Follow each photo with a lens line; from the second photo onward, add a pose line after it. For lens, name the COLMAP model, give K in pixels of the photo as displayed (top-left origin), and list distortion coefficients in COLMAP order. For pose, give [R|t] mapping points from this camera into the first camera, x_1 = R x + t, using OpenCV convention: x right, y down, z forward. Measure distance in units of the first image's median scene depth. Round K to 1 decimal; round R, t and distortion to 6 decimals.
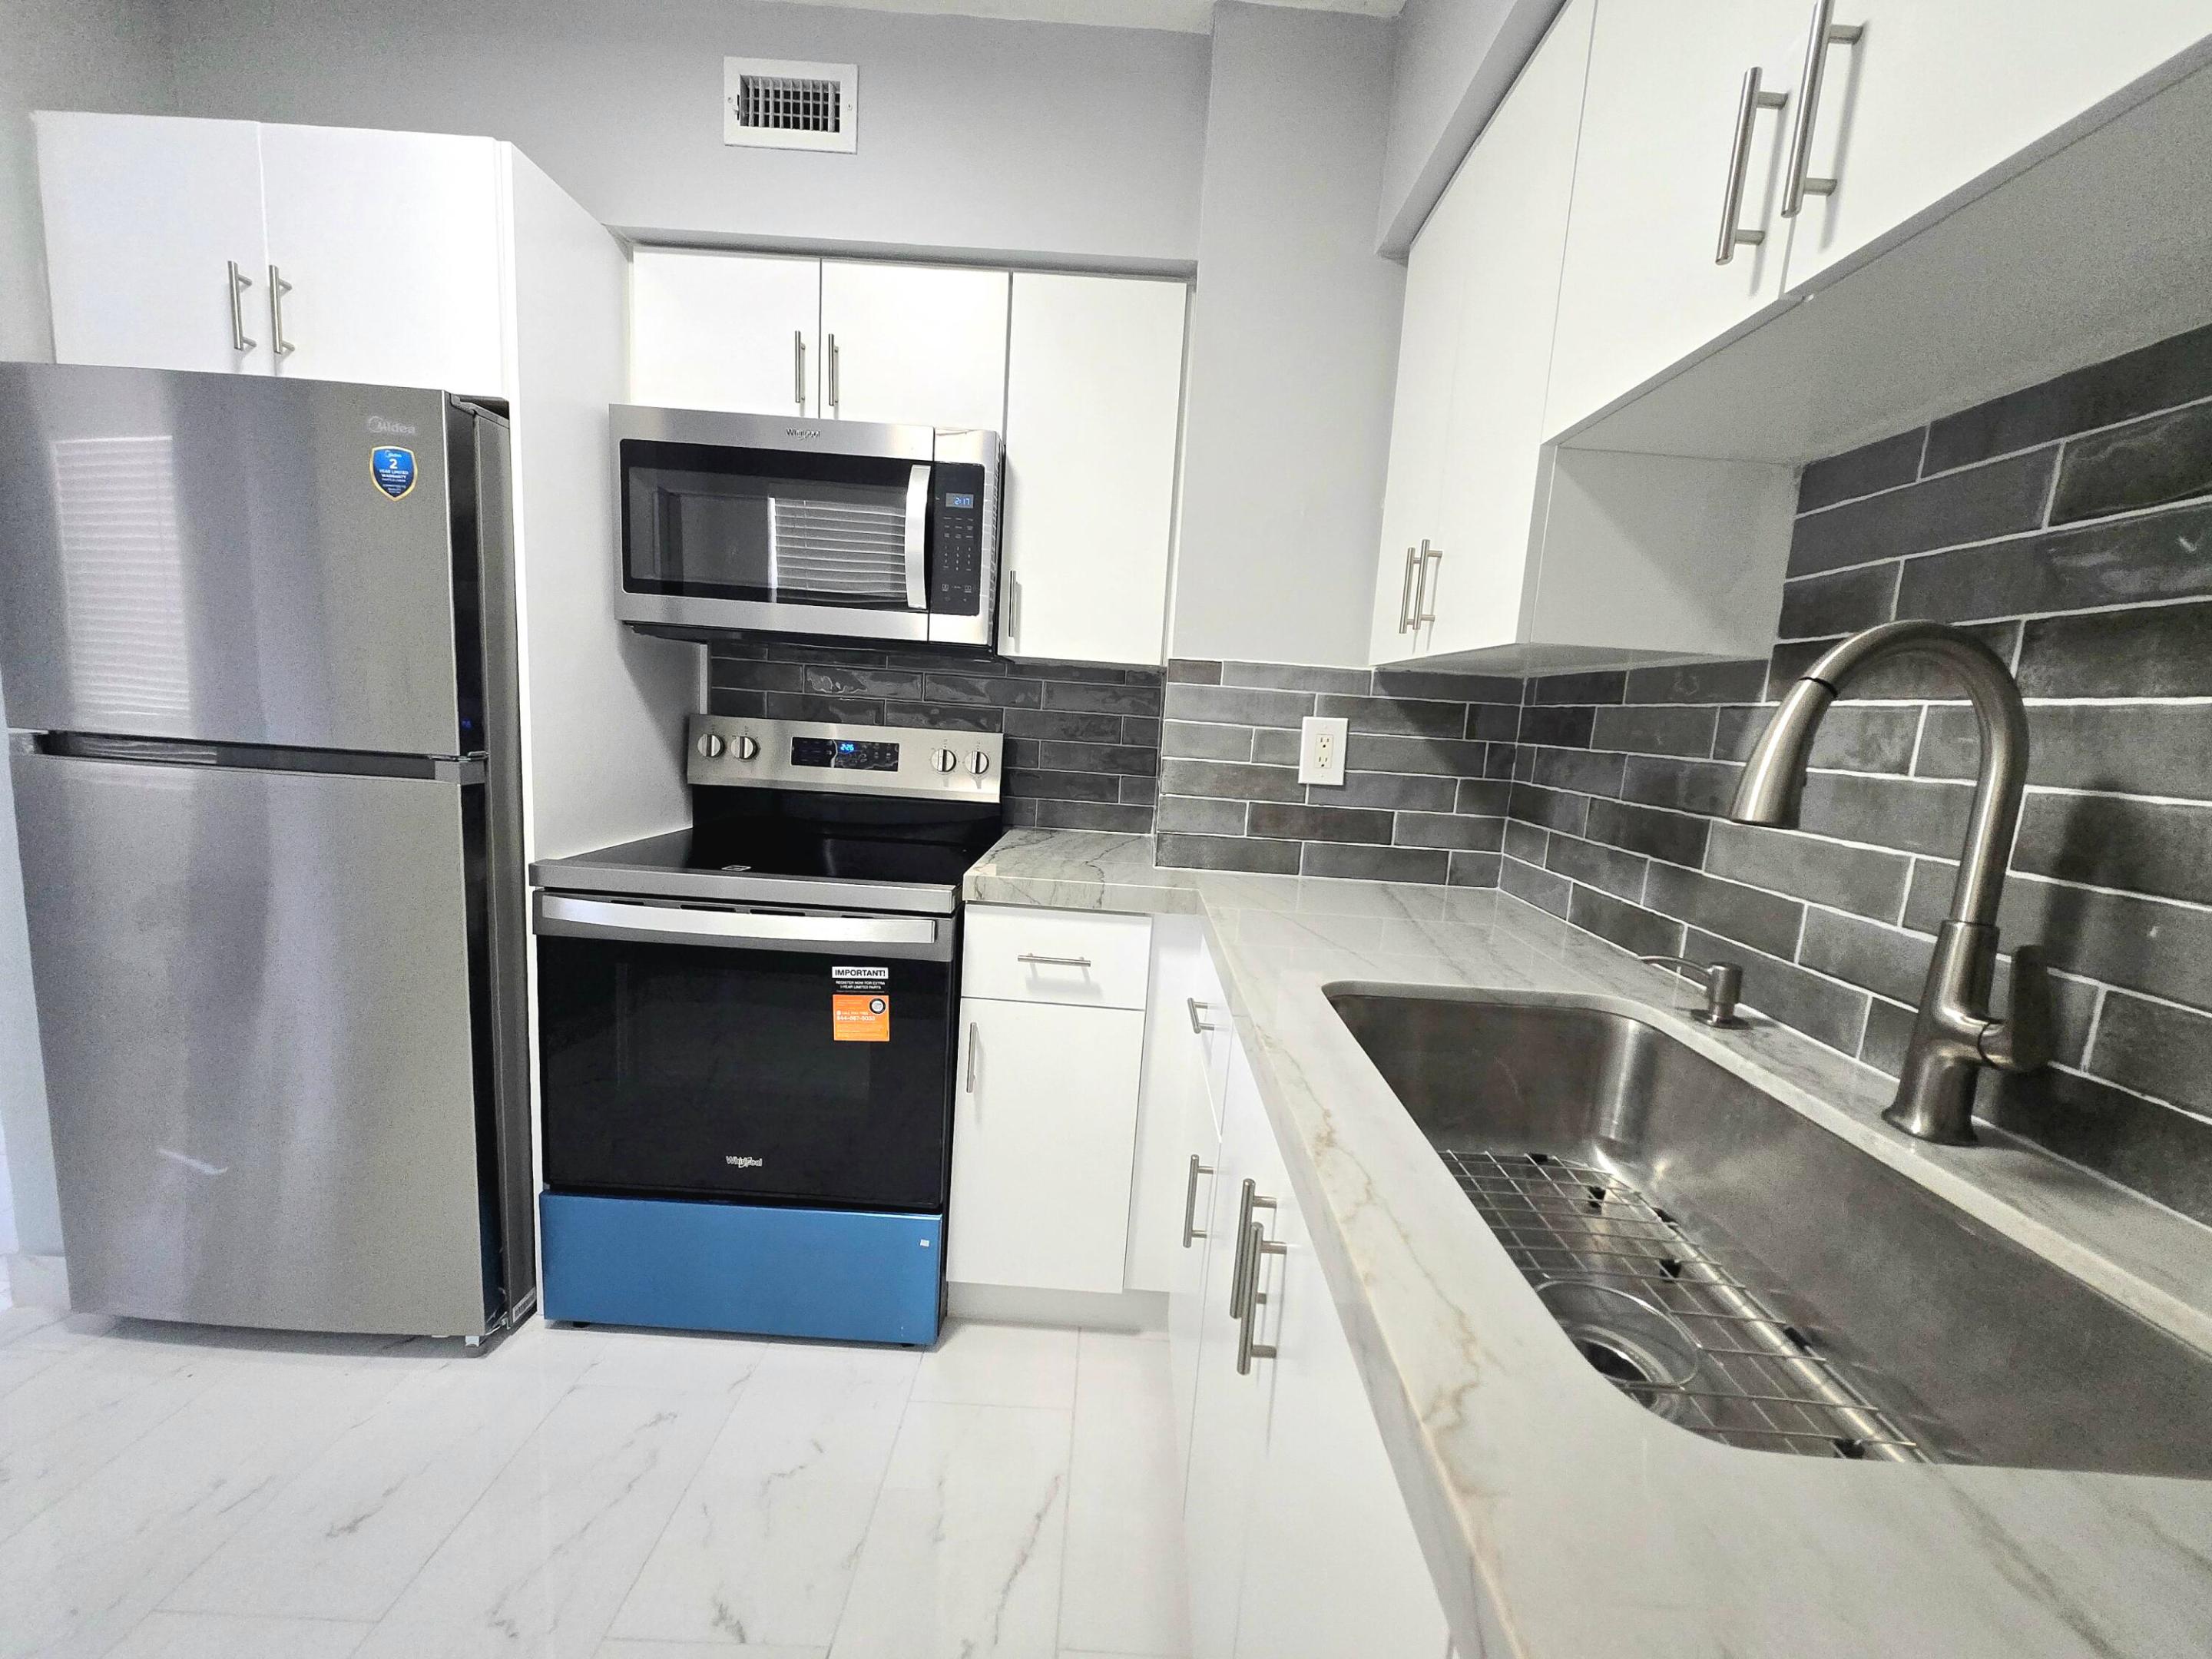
lens RADIAL K [[865.6, 0, 1130.2], [0, 865.6, 830.4], [0, 0, 1]] dist [-0.002526, 0.000476]
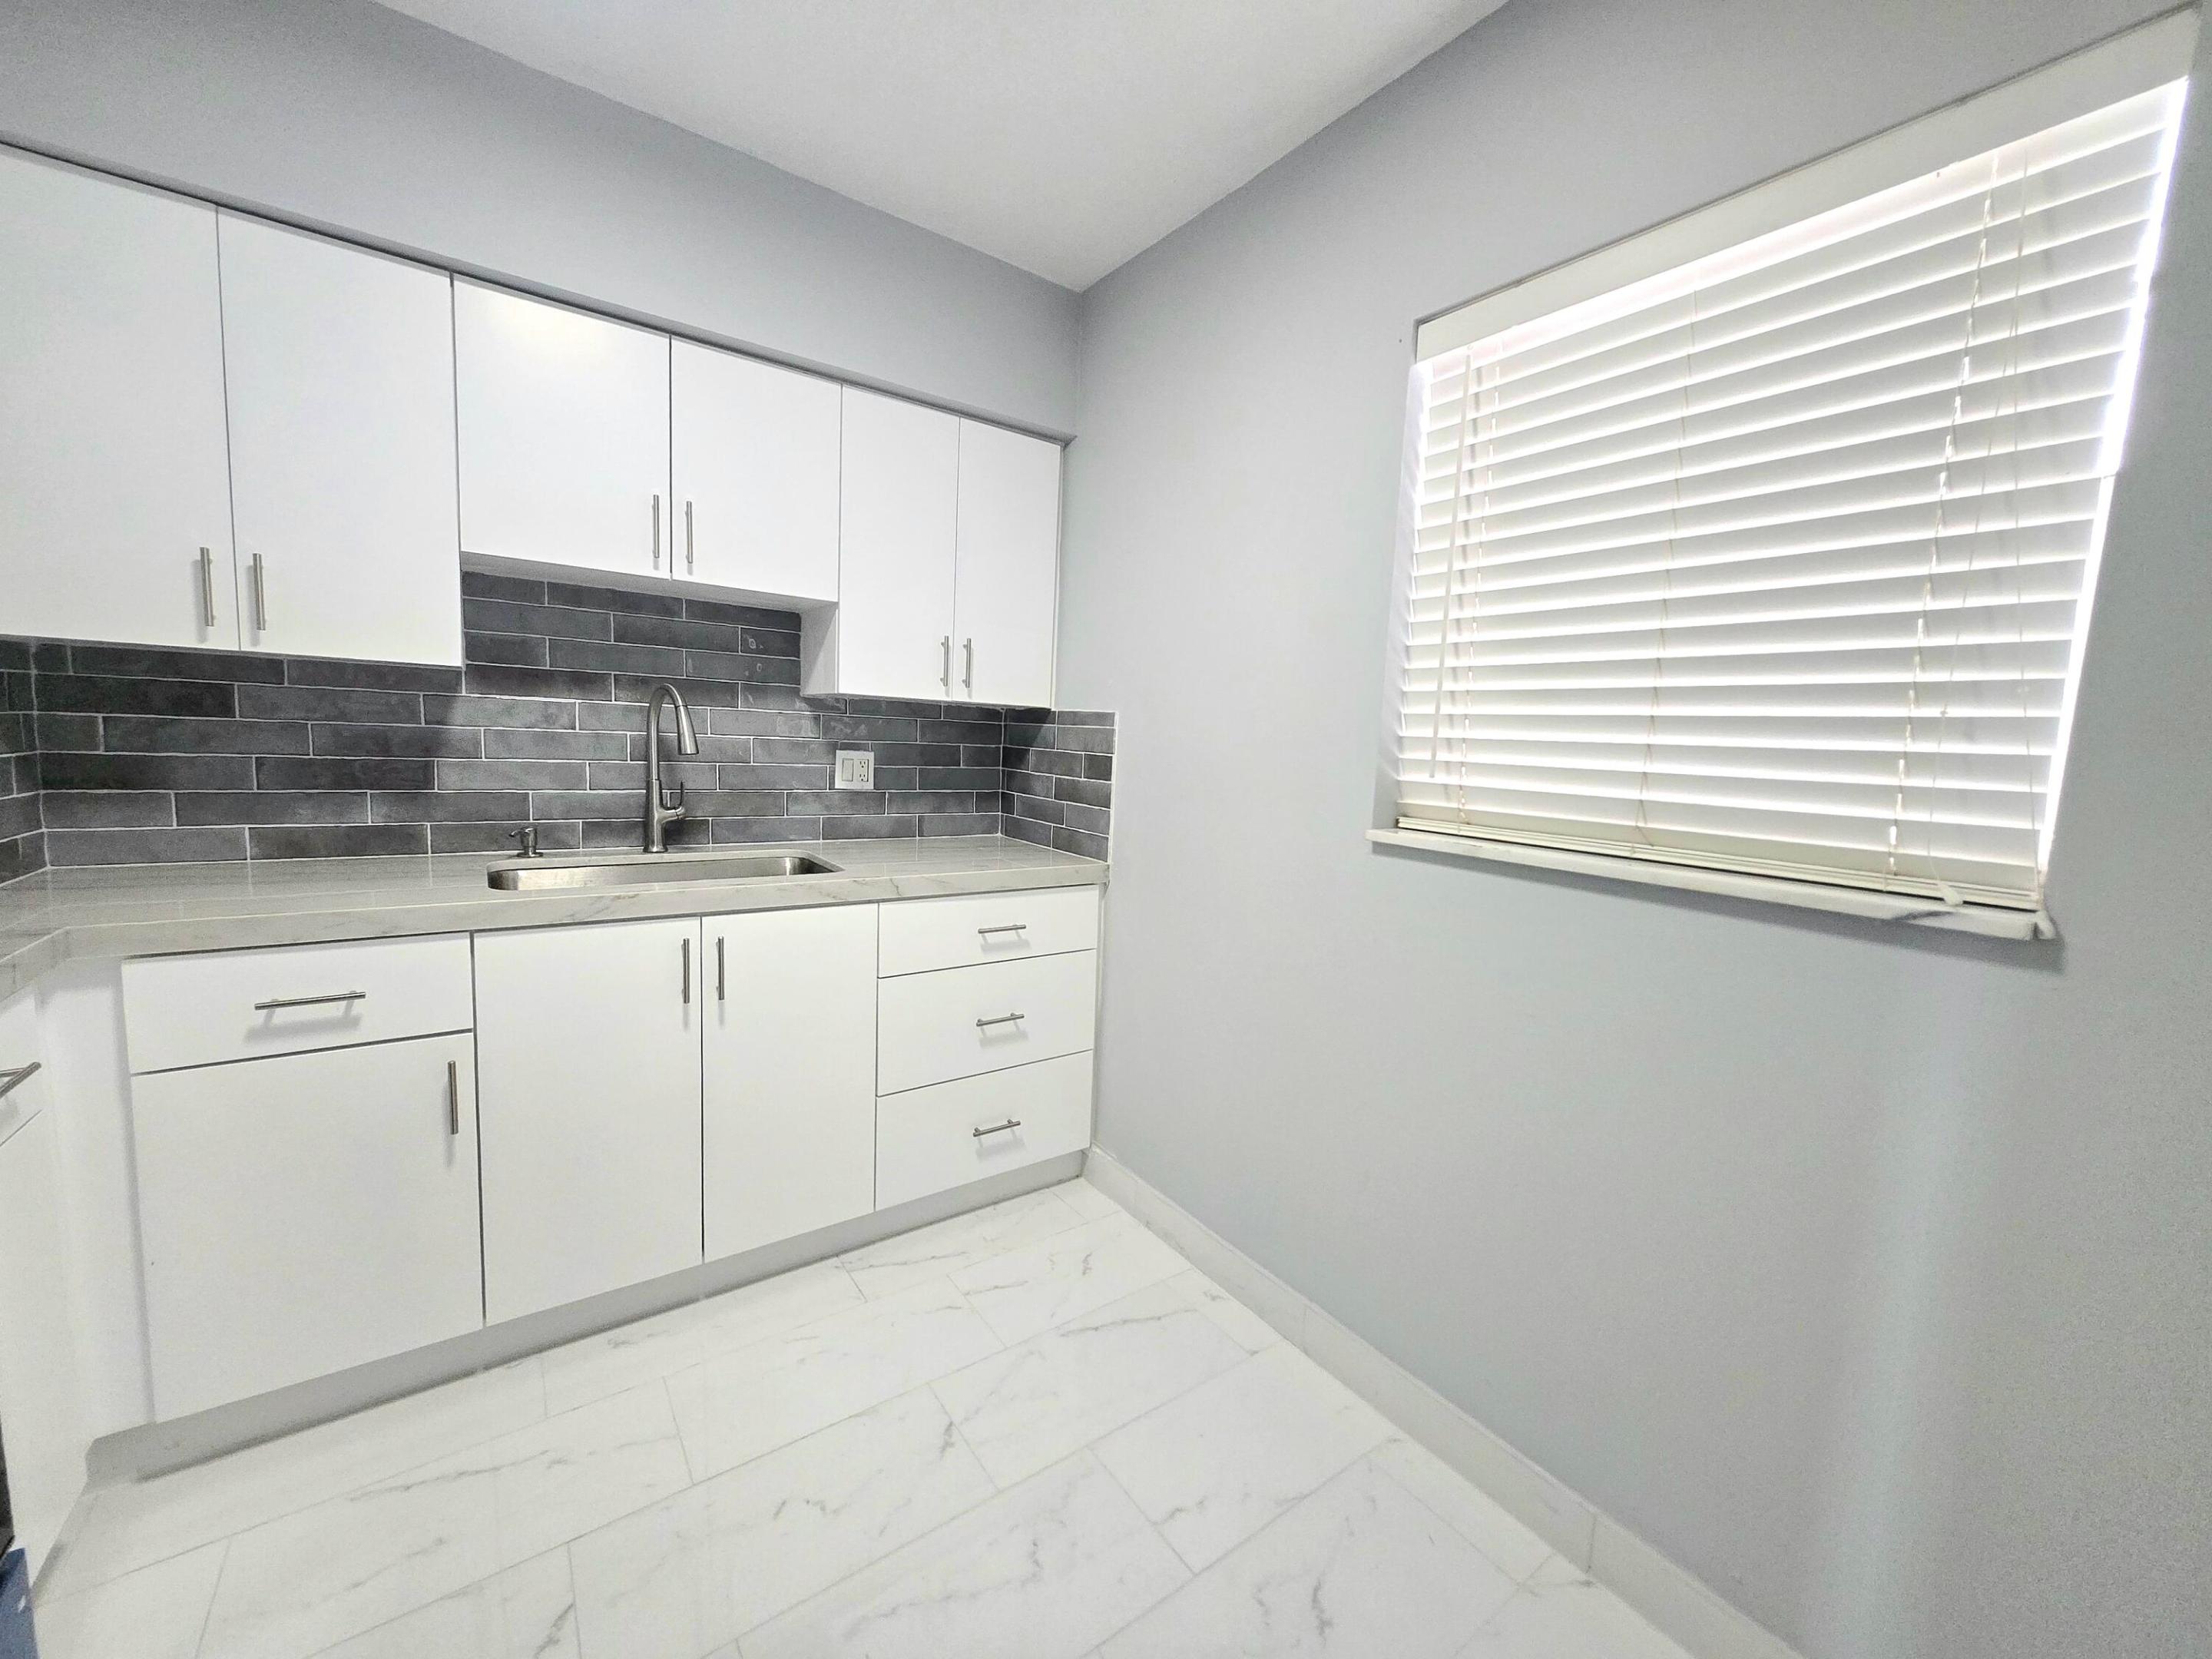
lens RADIAL K [[865.6, 0, 1126.9], [0, 865.6, 830.3], [0, 0, 1]] dist [-0.002526, 0.000476]
pose [[-0.590725, -0.177441, 0.787120, -1.072210], [0.026179, 0.970791, 0.238493, -0.176356], [-0.806448, 0.161490, -0.568826, 0.623034]]
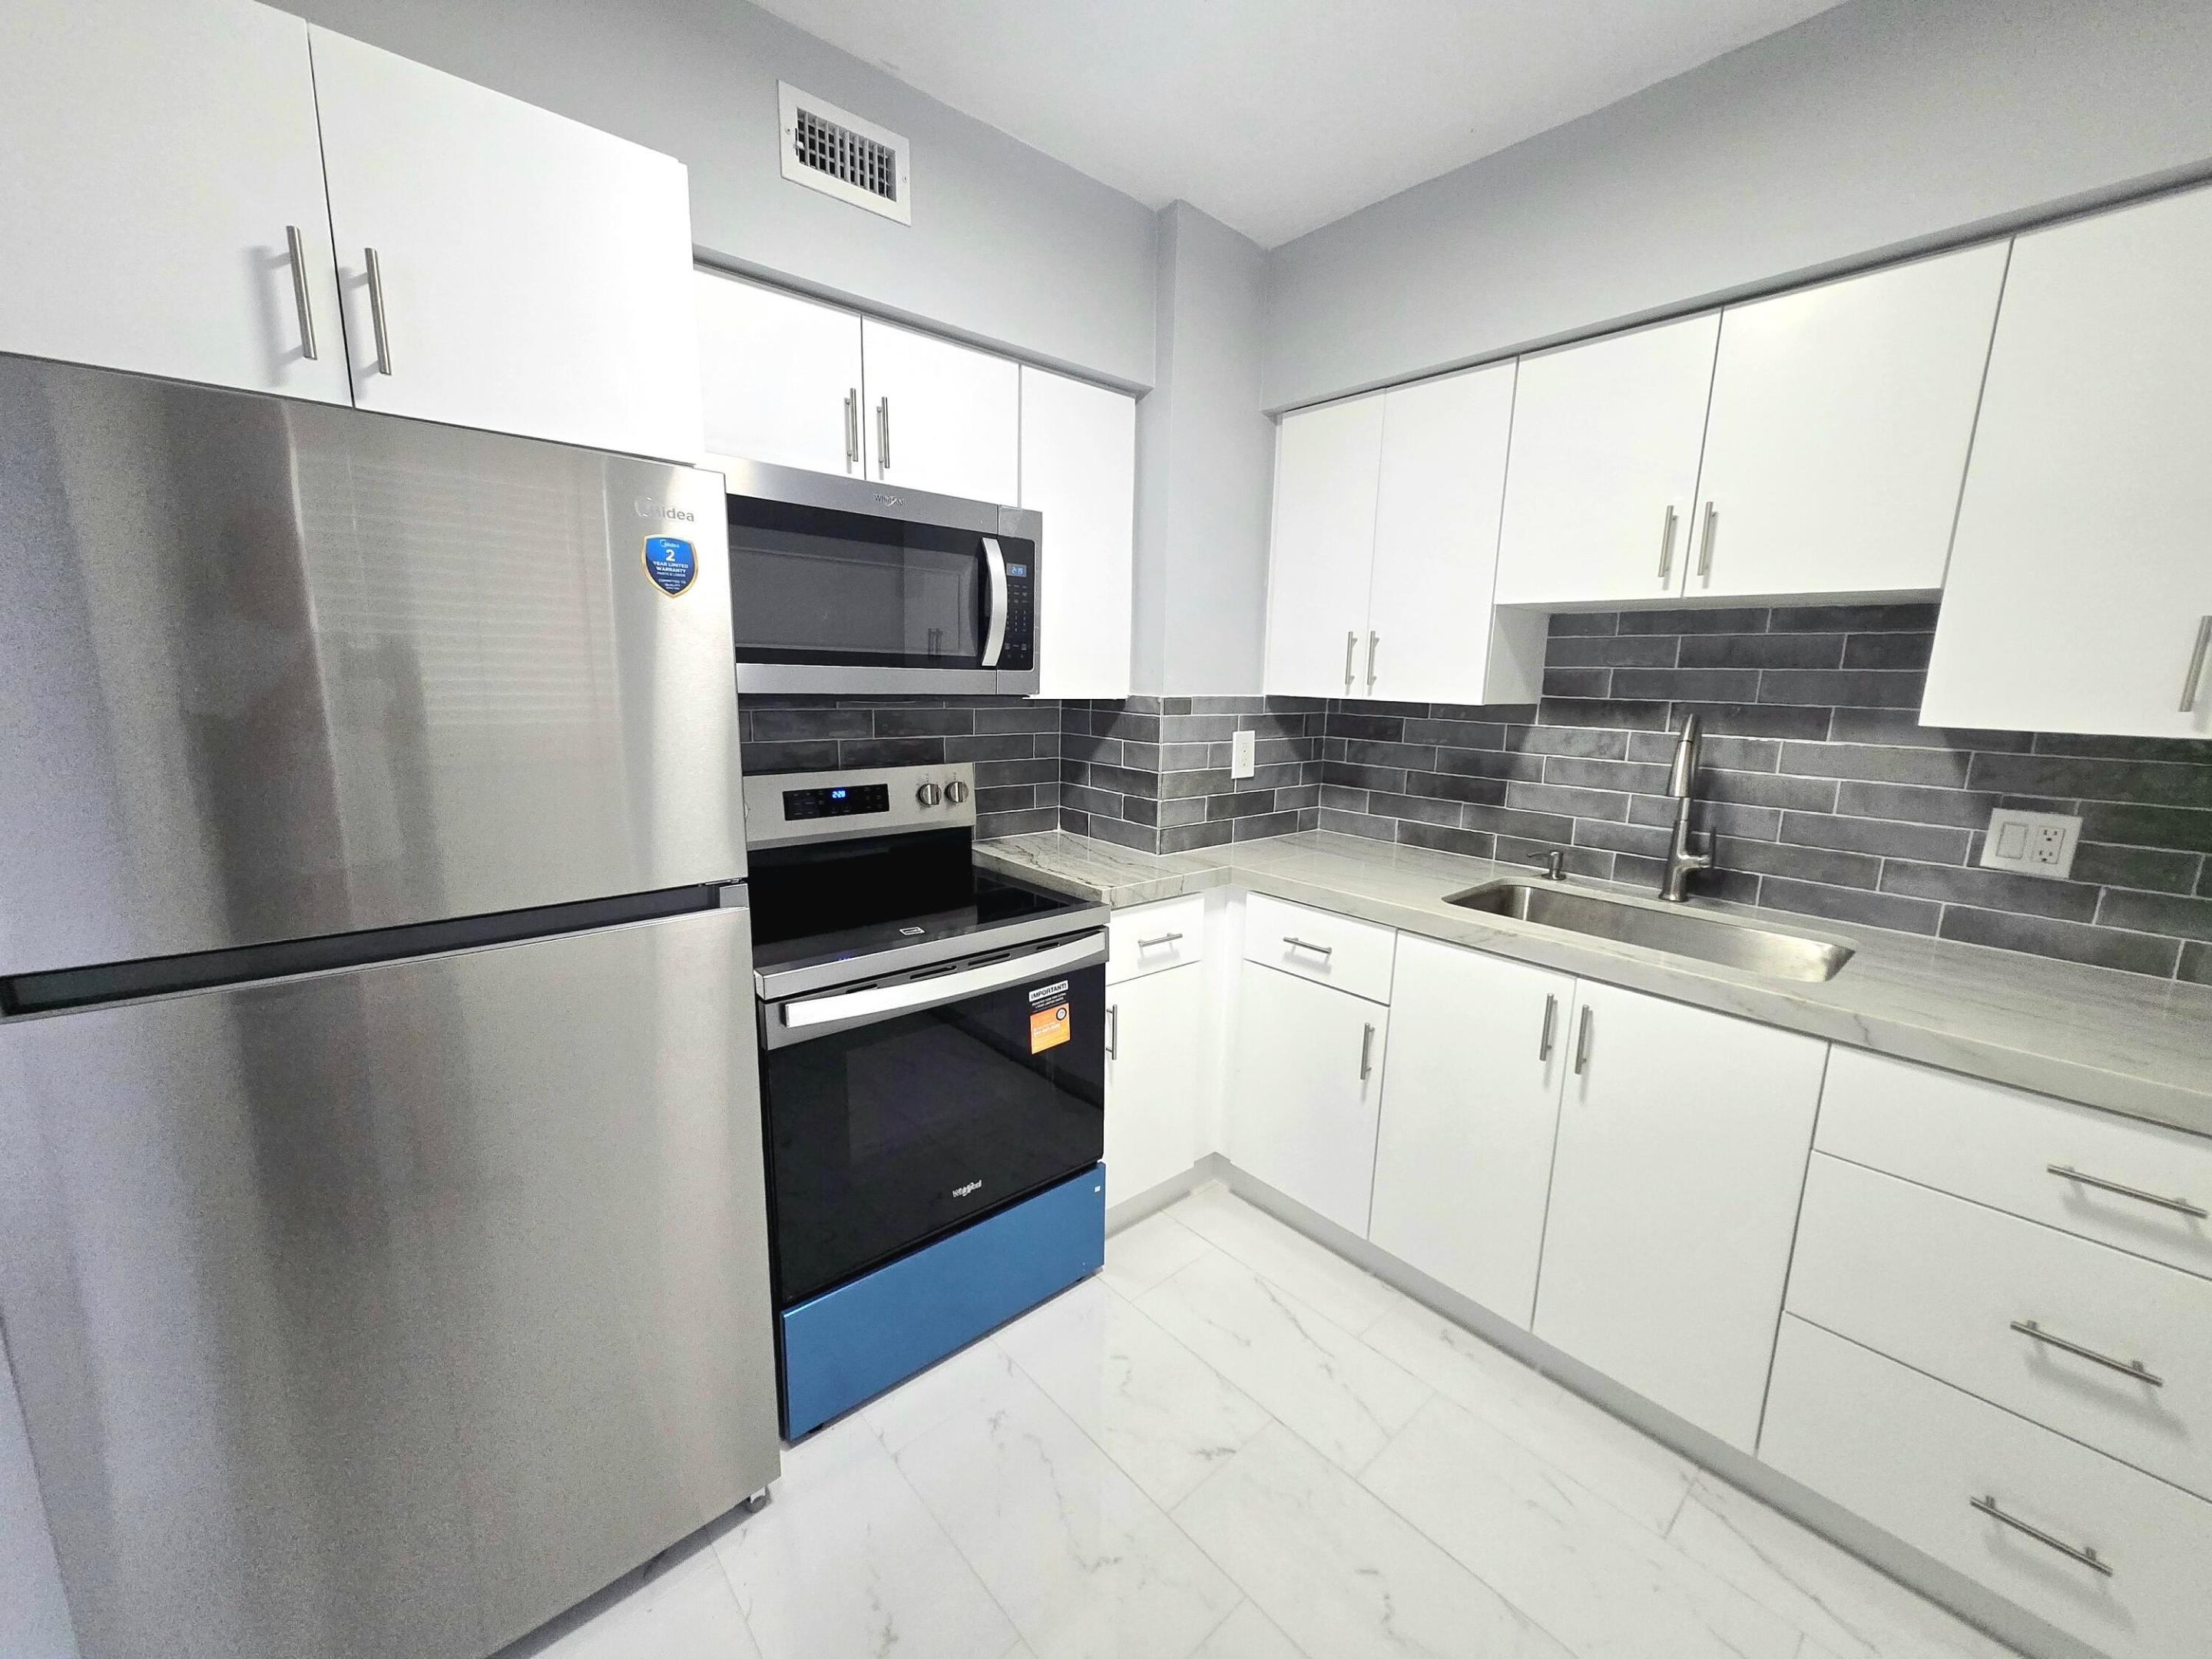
lens RADIAL K [[865.6, 0, 1125.3], [0, 865.6, 828.2], [0, 0, 1]] dist [-0.002526, 0.000476]
pose [[0.744362, -0.163892, 0.647352, -0.917196], [0.115982, 0.986411, 0.116371, -0.169422], [-0.657627, -0.011541, 0.753255, 0.048801]]
